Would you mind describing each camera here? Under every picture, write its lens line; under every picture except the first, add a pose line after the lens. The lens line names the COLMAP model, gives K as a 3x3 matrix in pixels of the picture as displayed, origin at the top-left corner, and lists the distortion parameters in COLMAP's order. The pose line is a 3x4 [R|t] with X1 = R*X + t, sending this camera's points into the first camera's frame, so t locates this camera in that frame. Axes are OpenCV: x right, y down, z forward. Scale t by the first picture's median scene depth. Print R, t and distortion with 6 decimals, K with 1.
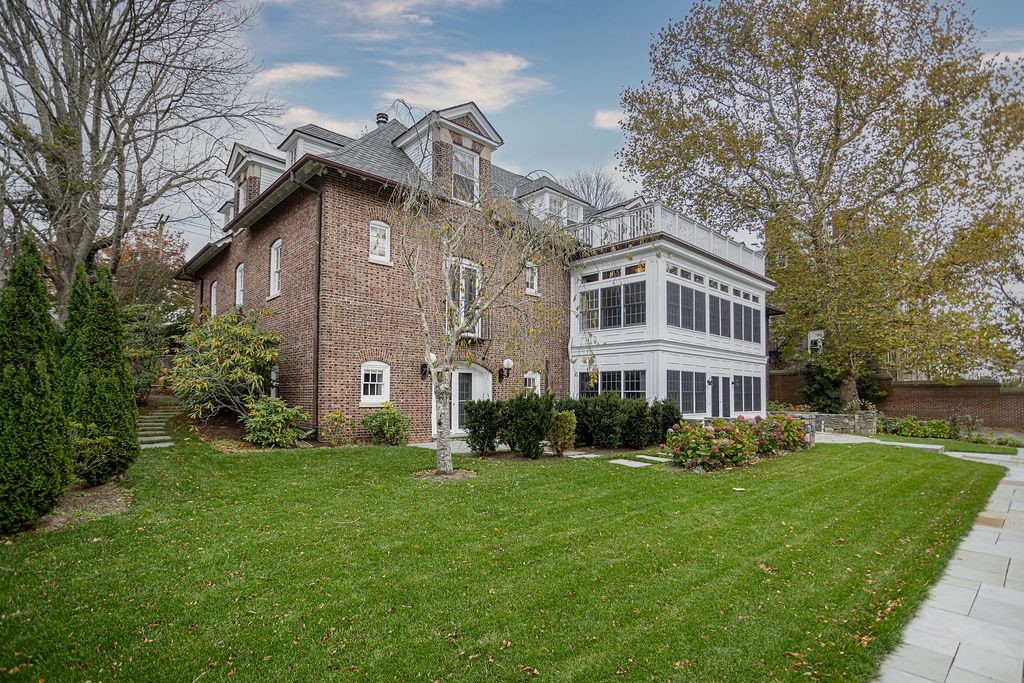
lens RADIAL K [[497.6, 0, 511.6], [0, 497.6, 376.1], [0, 0, 1]] dist [0.080910, -0.000152]
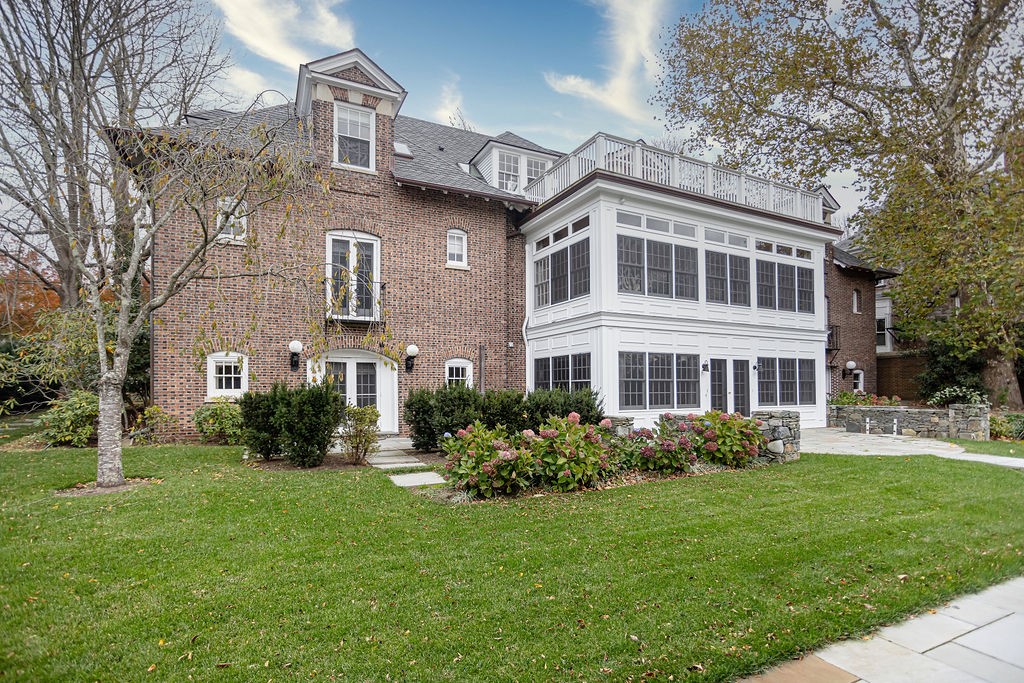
lens RADIAL K [[438.5, 0, 513.7], [0, 438.5, 382.5], [0, 0, 1]] dist [0.019011, 0.000131]
pose [[0.947131, -0.014925, -0.320499, 0.350263], [0.022749, 0.999527, 0.020681, 0.016123], [0.320038, -0.026879, 0.947023, 0.304140]]
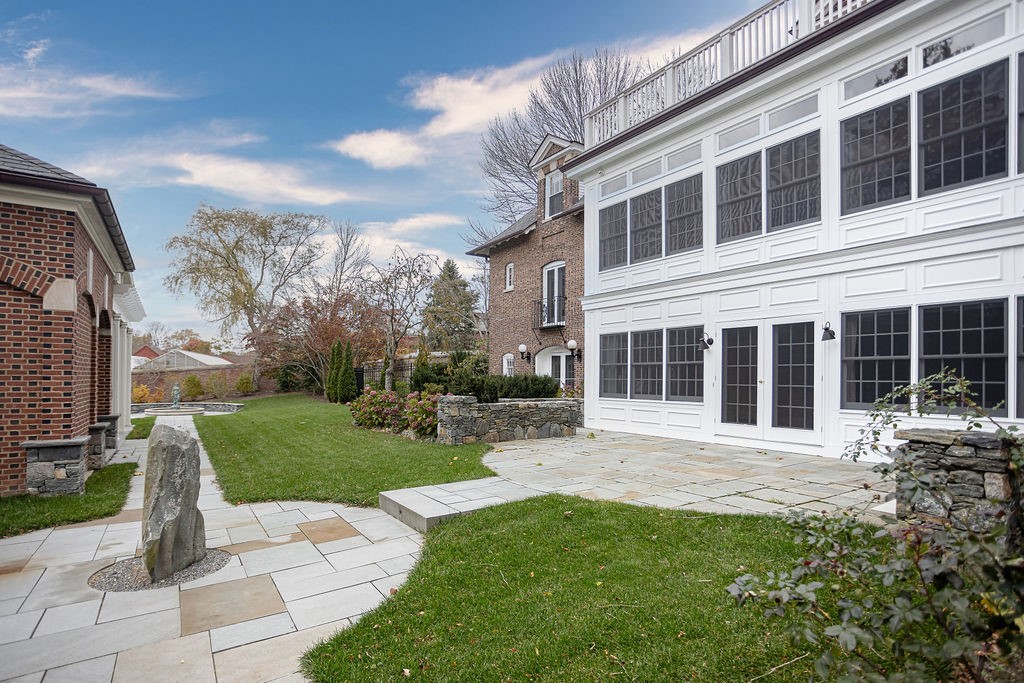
lens RADIAL K [[497.6, 0, 511.6], [0, 497.6, 376.1], [0, 0, 1]] dist [0.080910, -0.000152]
pose [[-0.136346, -0.012955, -0.990577, 0.974718], [0.024986, 0.999551, -0.016511, 0.052551], [0.990346, -0.027001, -0.135961, 0.917880]]
